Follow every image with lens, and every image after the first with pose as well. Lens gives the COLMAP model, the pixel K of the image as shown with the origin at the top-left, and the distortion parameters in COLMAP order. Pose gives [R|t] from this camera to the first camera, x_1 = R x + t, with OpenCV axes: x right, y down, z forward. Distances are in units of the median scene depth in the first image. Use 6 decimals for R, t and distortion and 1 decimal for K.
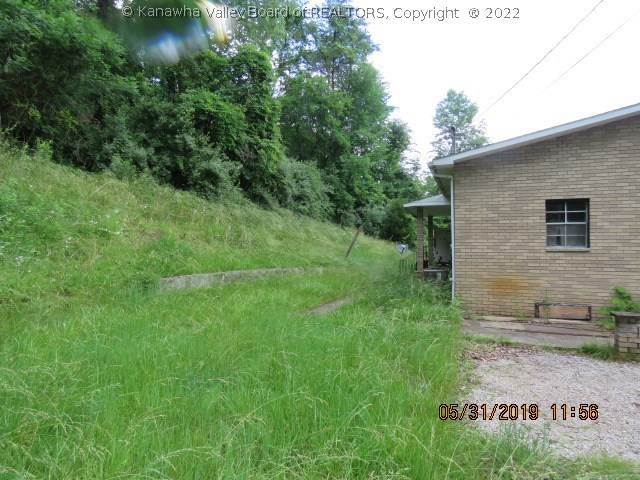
lens RADIAL K [[398.0, 0, 317.6], [0, 398.0, 240.6], [0, 0, 1]] dist [-0.006219, -0.000238]
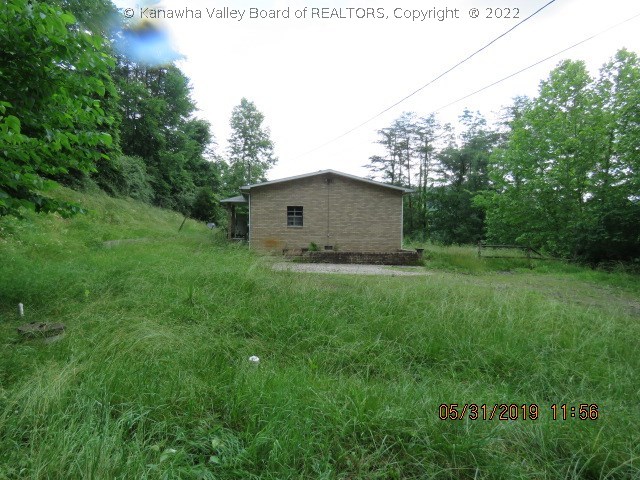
lens RADIAL K [[398.0, 0, 318.5], [0, 398.0, 239.2], [0, 0, 1]] dist [-0.006219, -0.000238]
pose [[0.869507, -0.015851, 0.493666, -0.128129], [-0.010931, 0.998623, 0.051317, -0.008594], [-0.493800, -0.050017, 0.868136, -0.338664]]
